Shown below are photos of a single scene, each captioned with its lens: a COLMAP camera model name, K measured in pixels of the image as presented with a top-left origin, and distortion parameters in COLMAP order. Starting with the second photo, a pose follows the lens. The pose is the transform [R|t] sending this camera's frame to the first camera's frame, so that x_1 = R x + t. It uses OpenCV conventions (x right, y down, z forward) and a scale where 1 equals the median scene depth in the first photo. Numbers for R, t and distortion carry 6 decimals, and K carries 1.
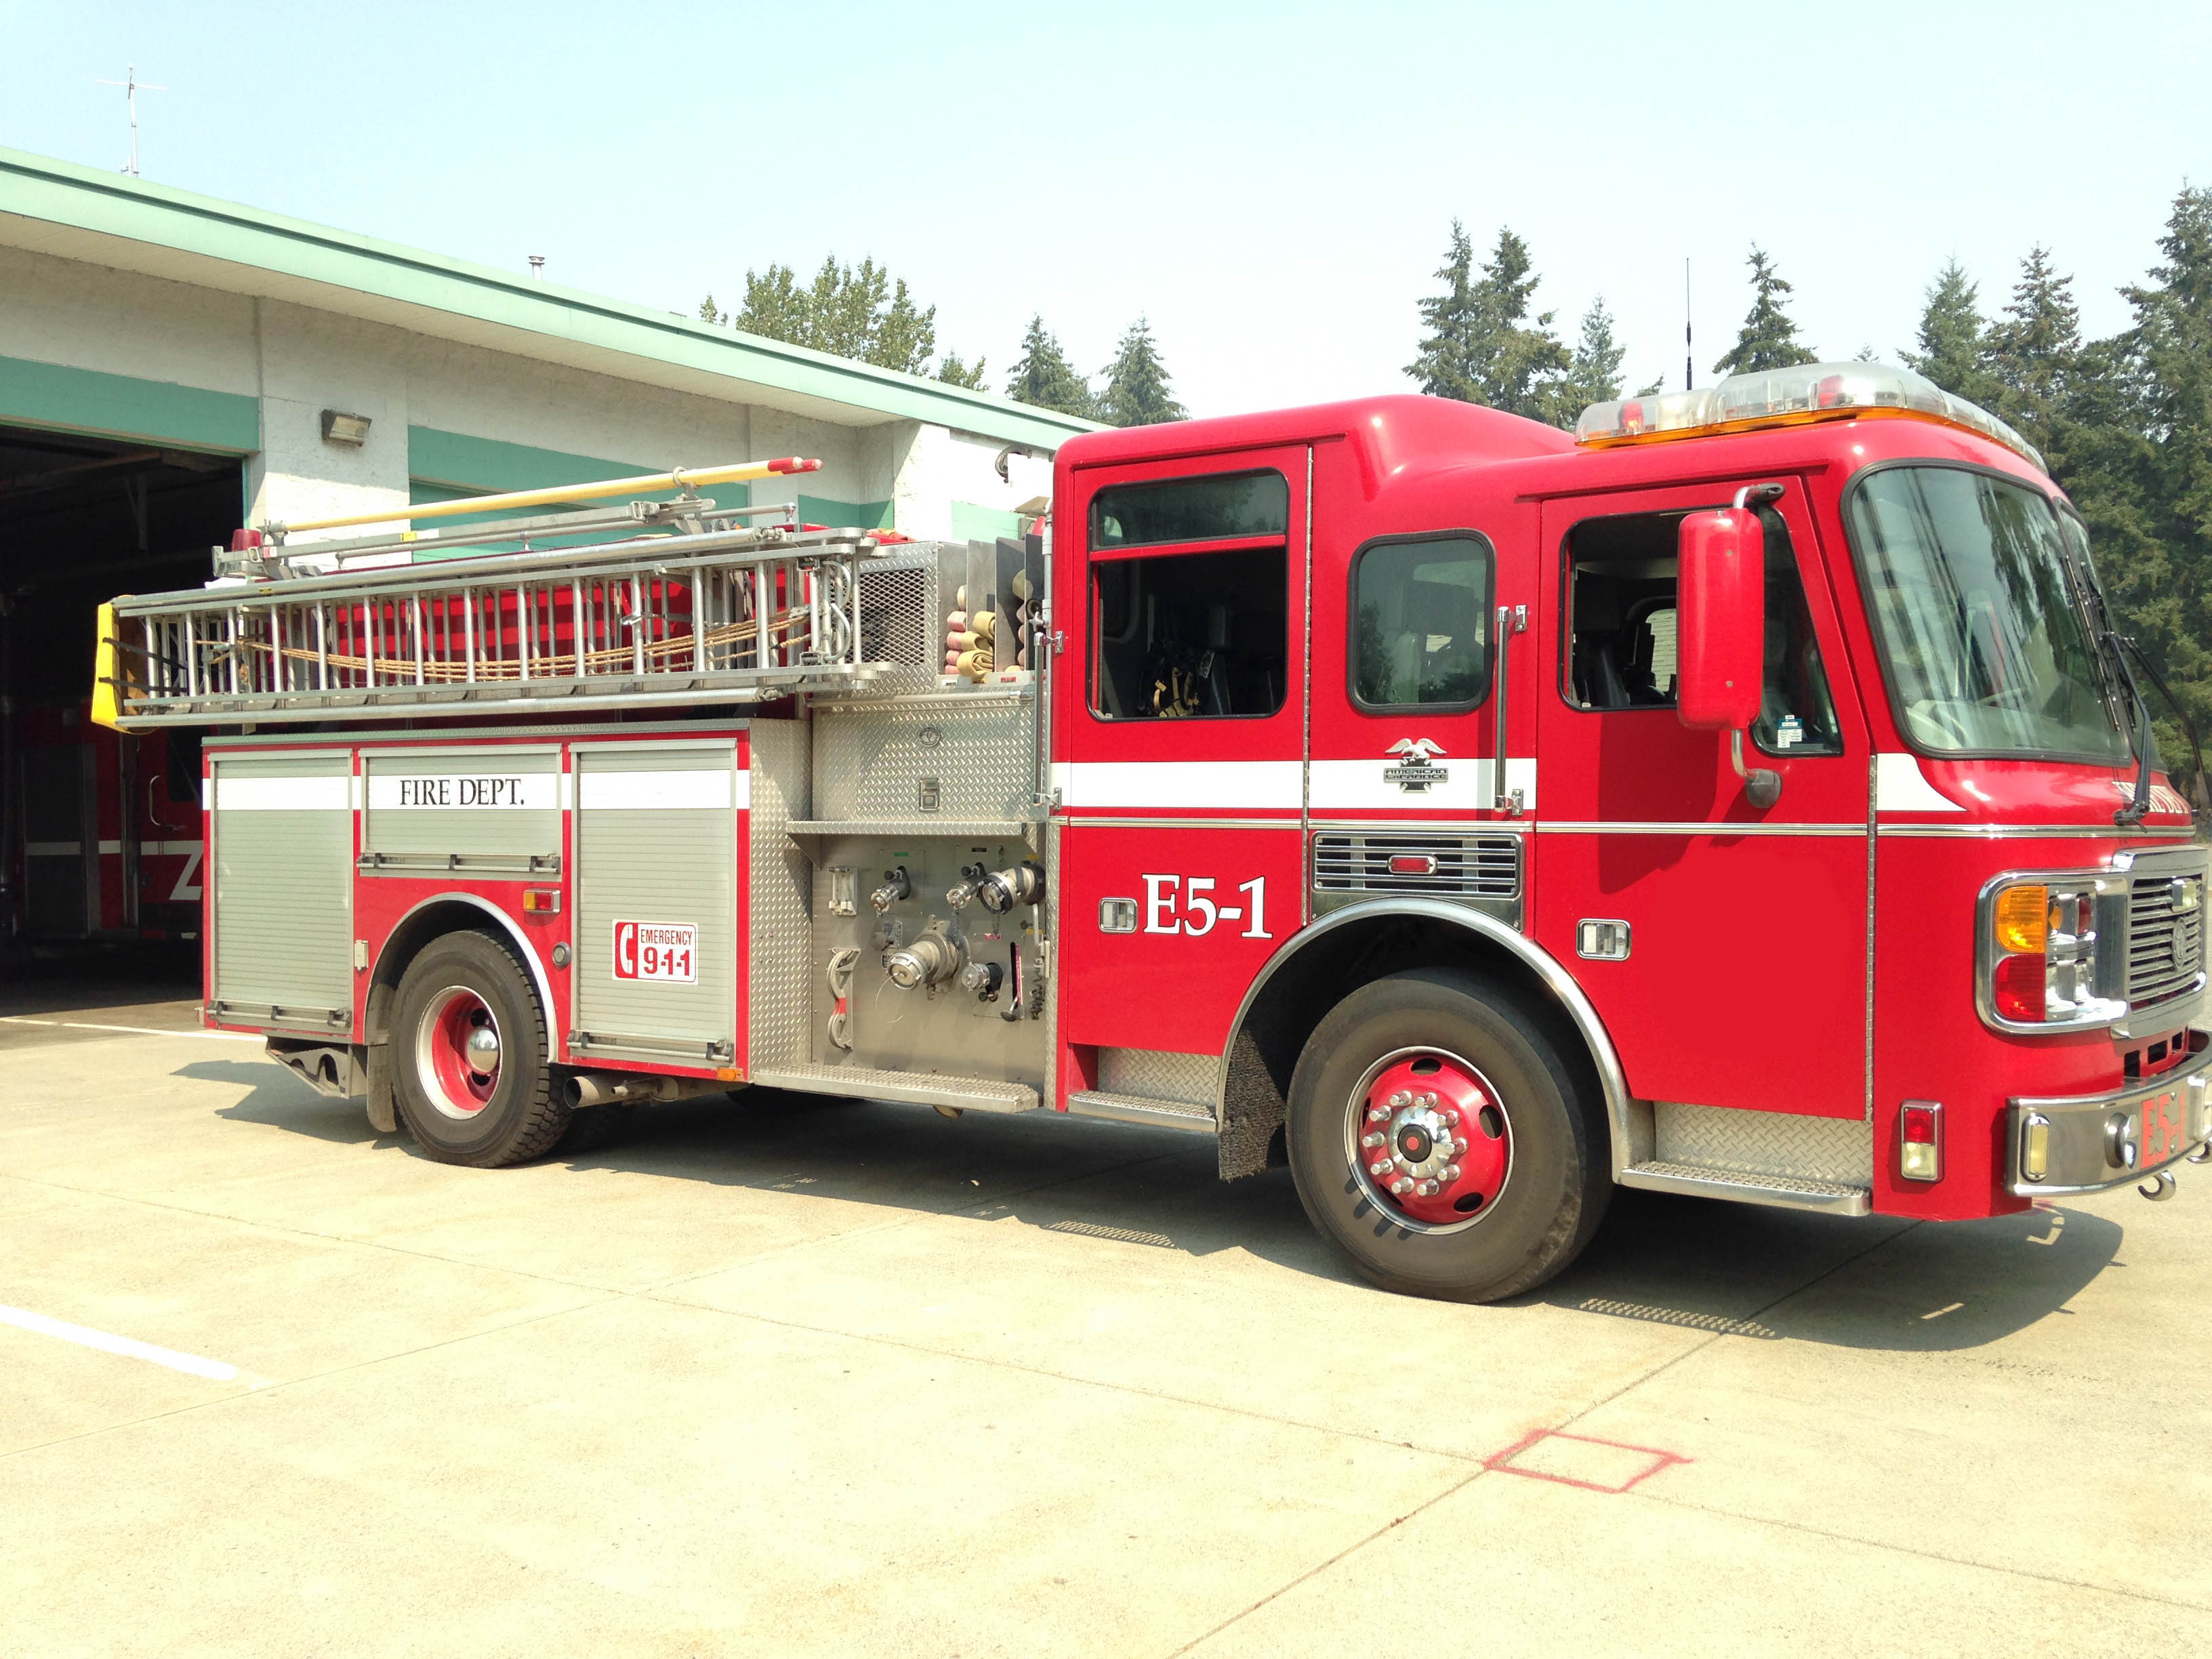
lens RADIAL K [[2089.7, 0, 1106.2], [0, 2089.7, 897.7], [0, 0, 1]] dist [0.069603, 0.000000]
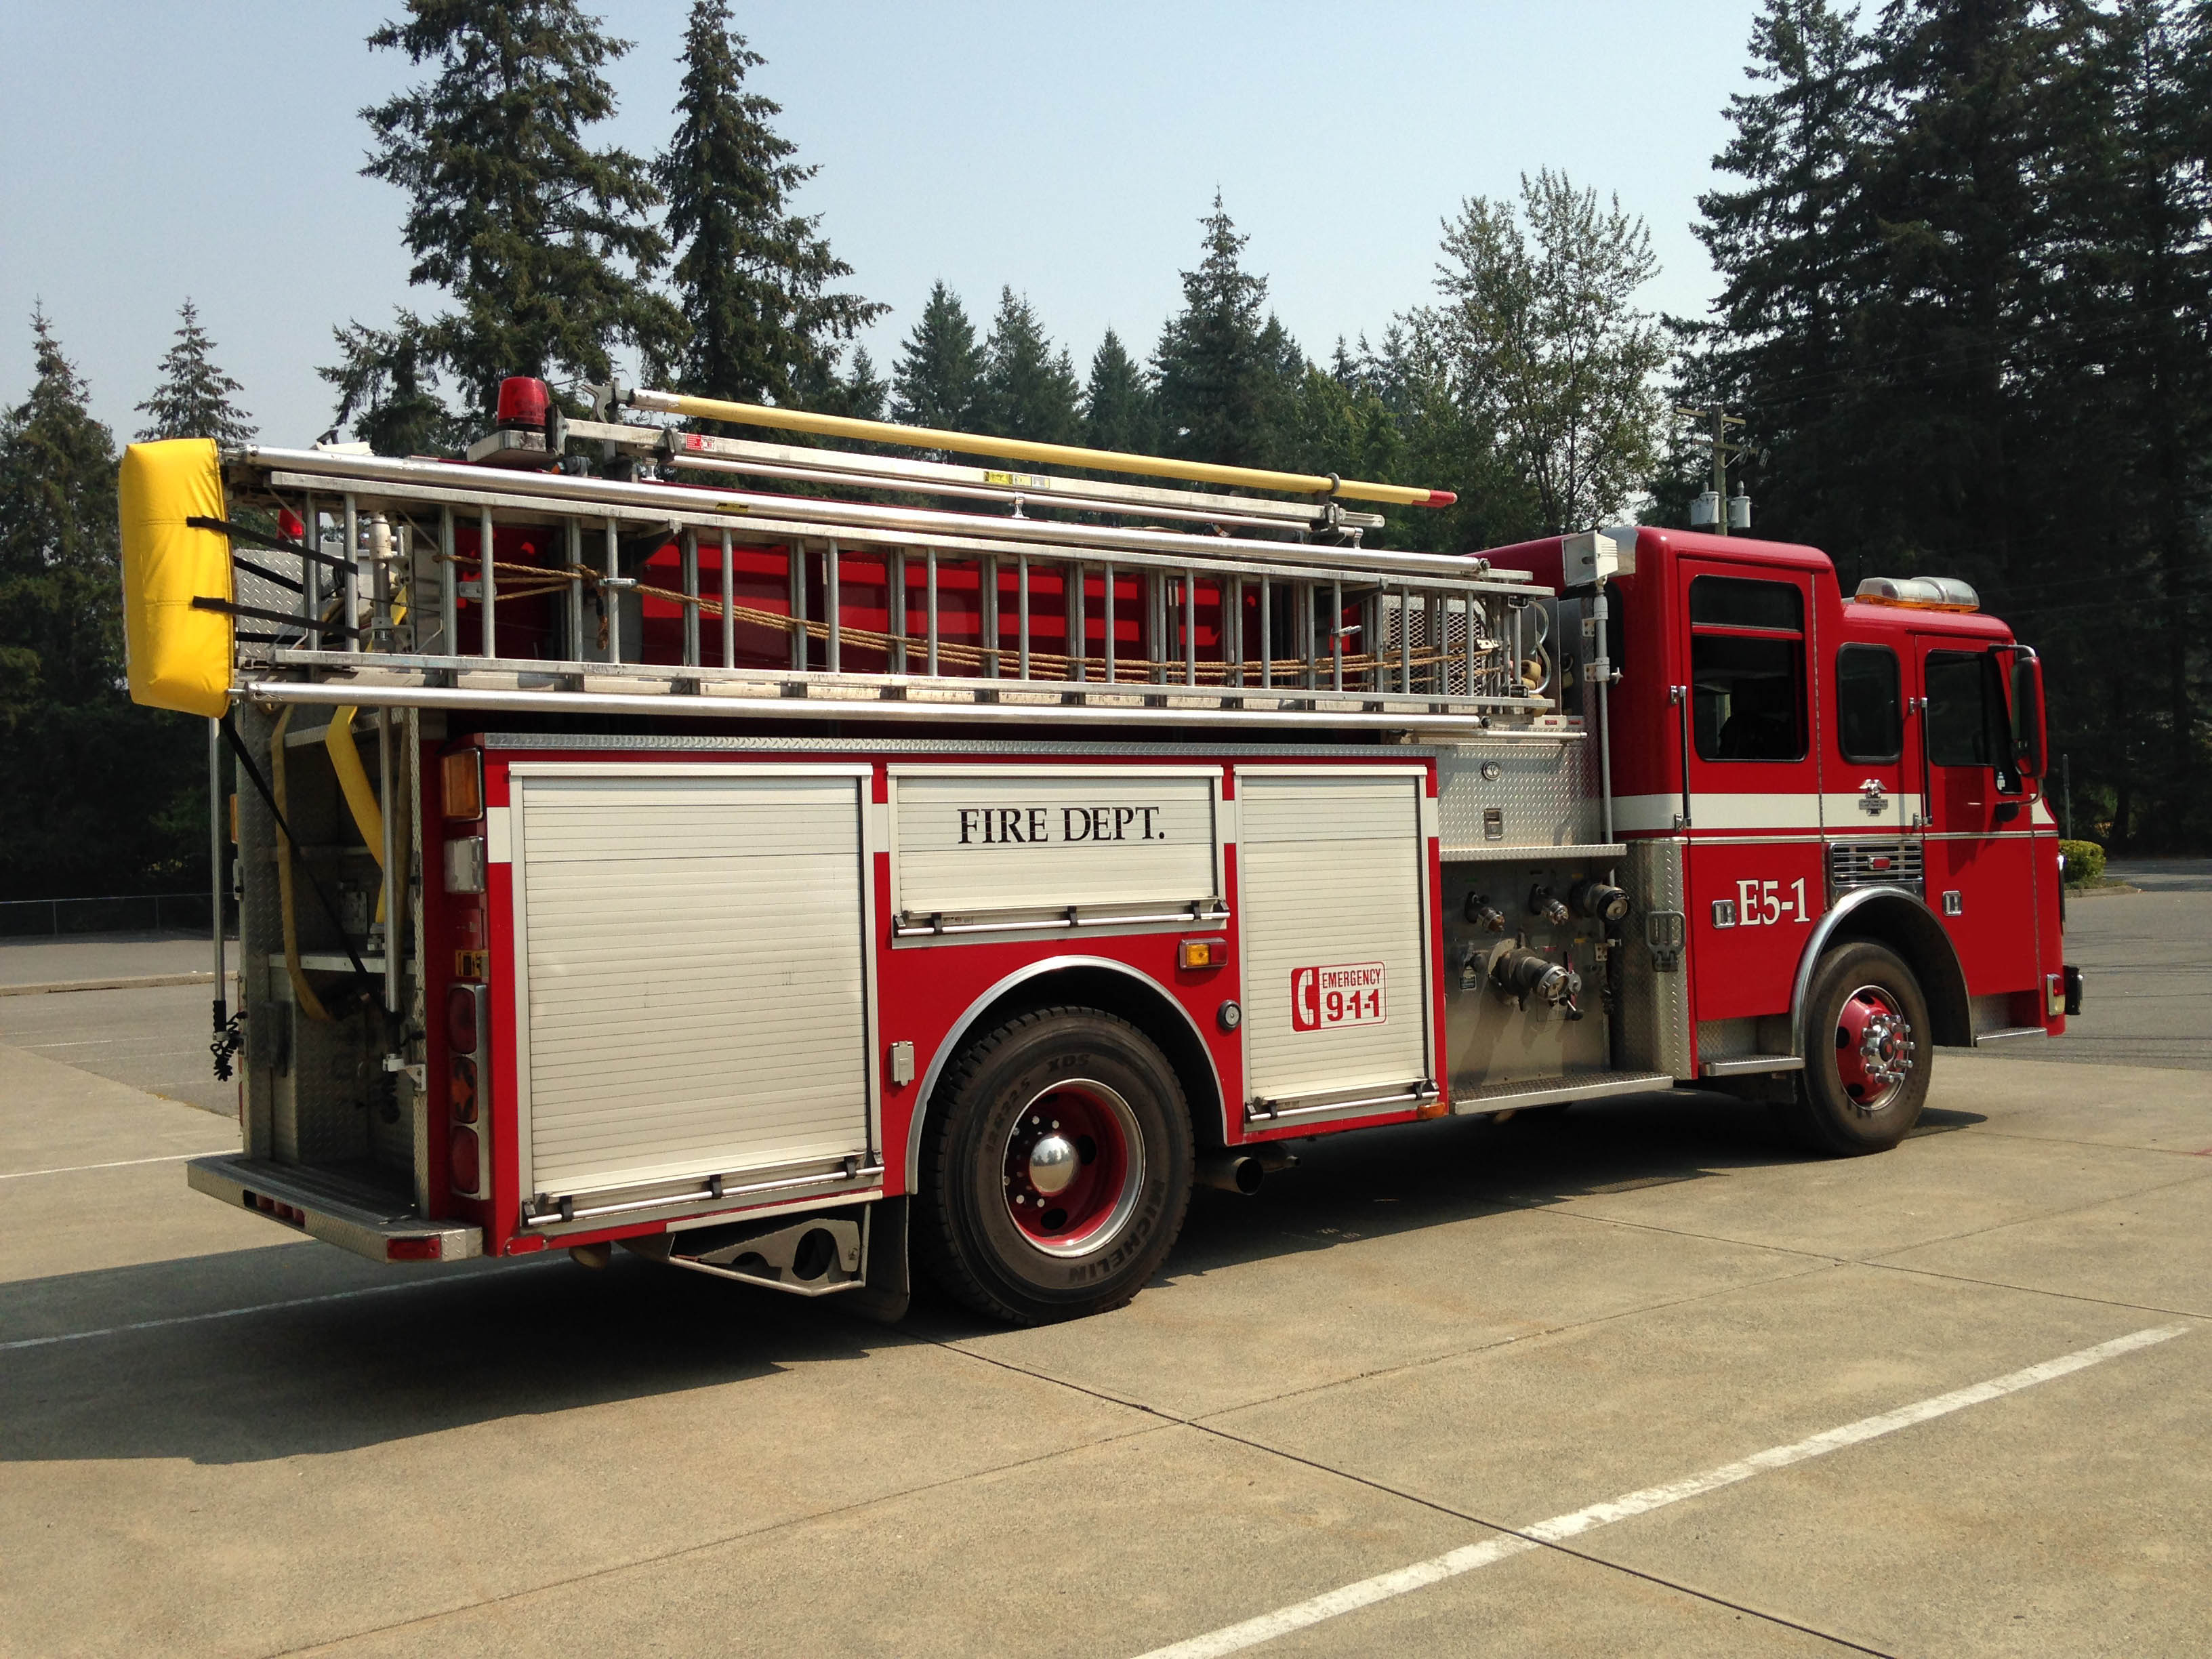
lens RADIAL K [[2089.7, 0, 1115.7], [0, 2089.7, 846.5], [0, 0, 1]] dist [0.069603, 0.000000]
pose [[0.280589, 0.001534, 0.959827, -1.129345], [0.073245, 0.997049, -0.023006, -0.025454], [-0.957029, 0.076758, 0.279648, 0.846362]]
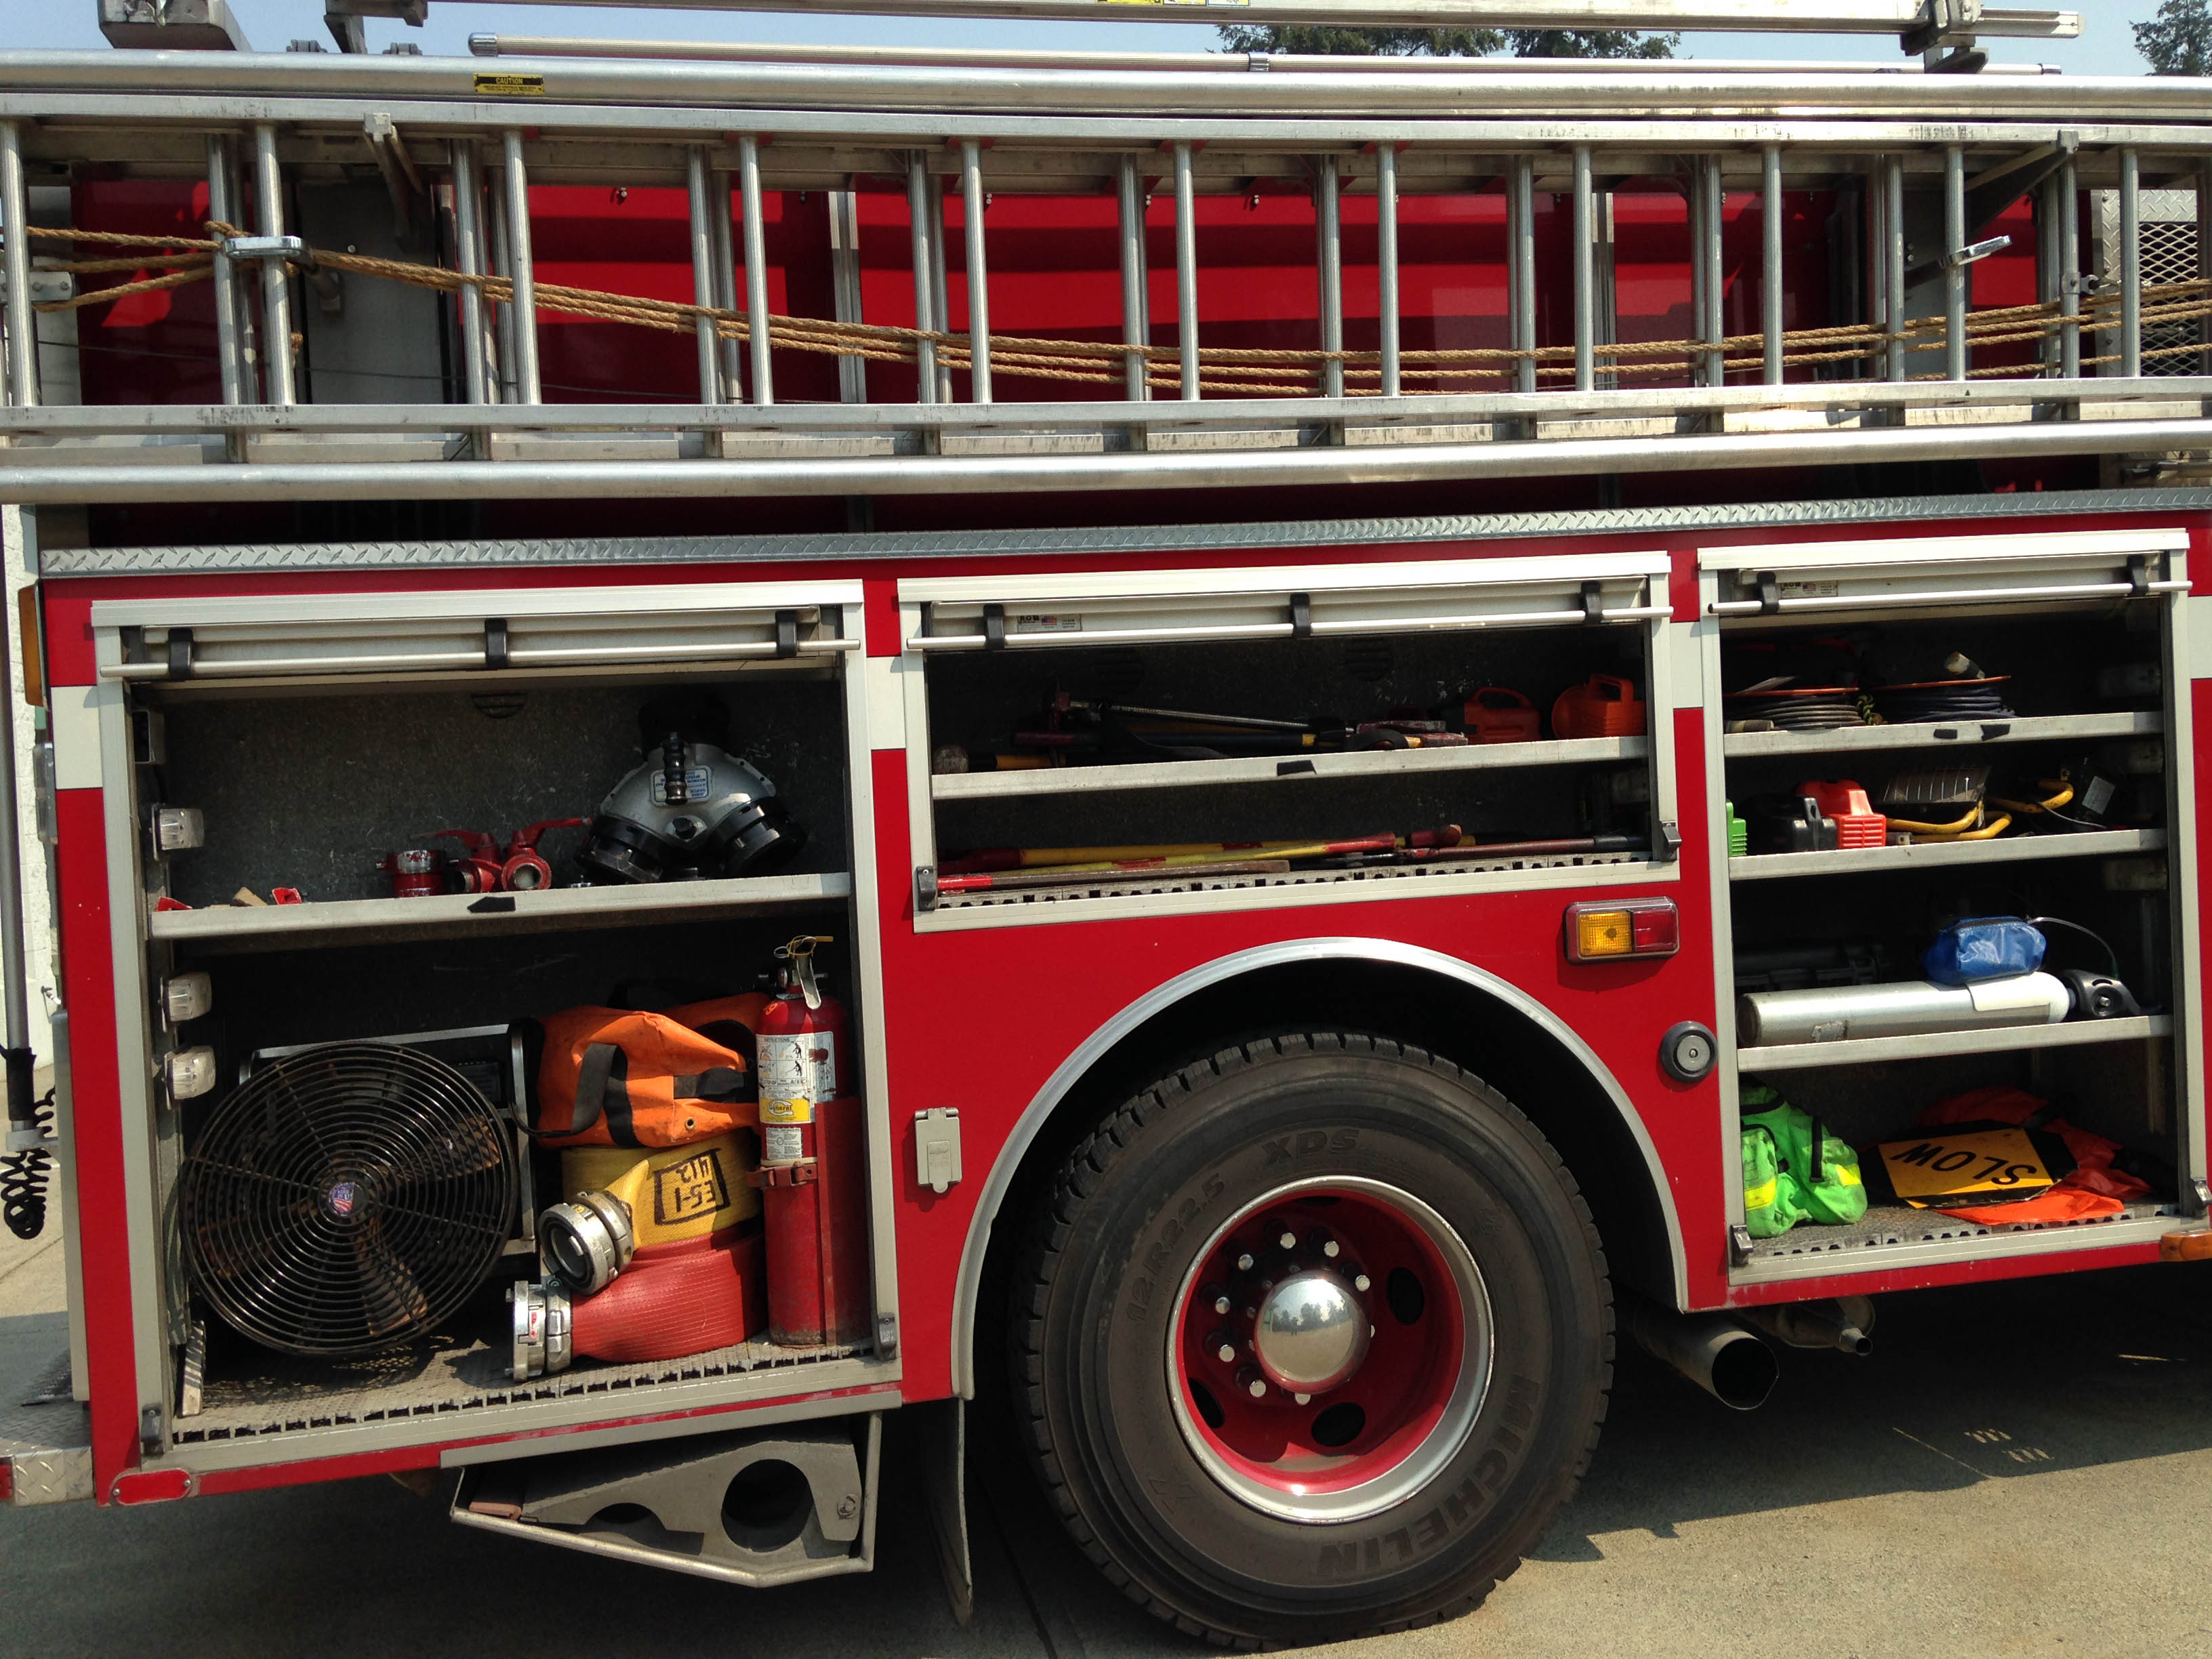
lens RADIAL K [[2089.7, 0, 1082.8], [0, 2089.7, 846.8], [0, 0, 1]] dist [0.069603, 0.000000]
pose [[0.659473, -0.051458, 0.749965, -0.689068], [0.086734, 0.996200, -0.007915, -0.021867], [-0.746708, 0.070268, 0.661430, 0.851159]]
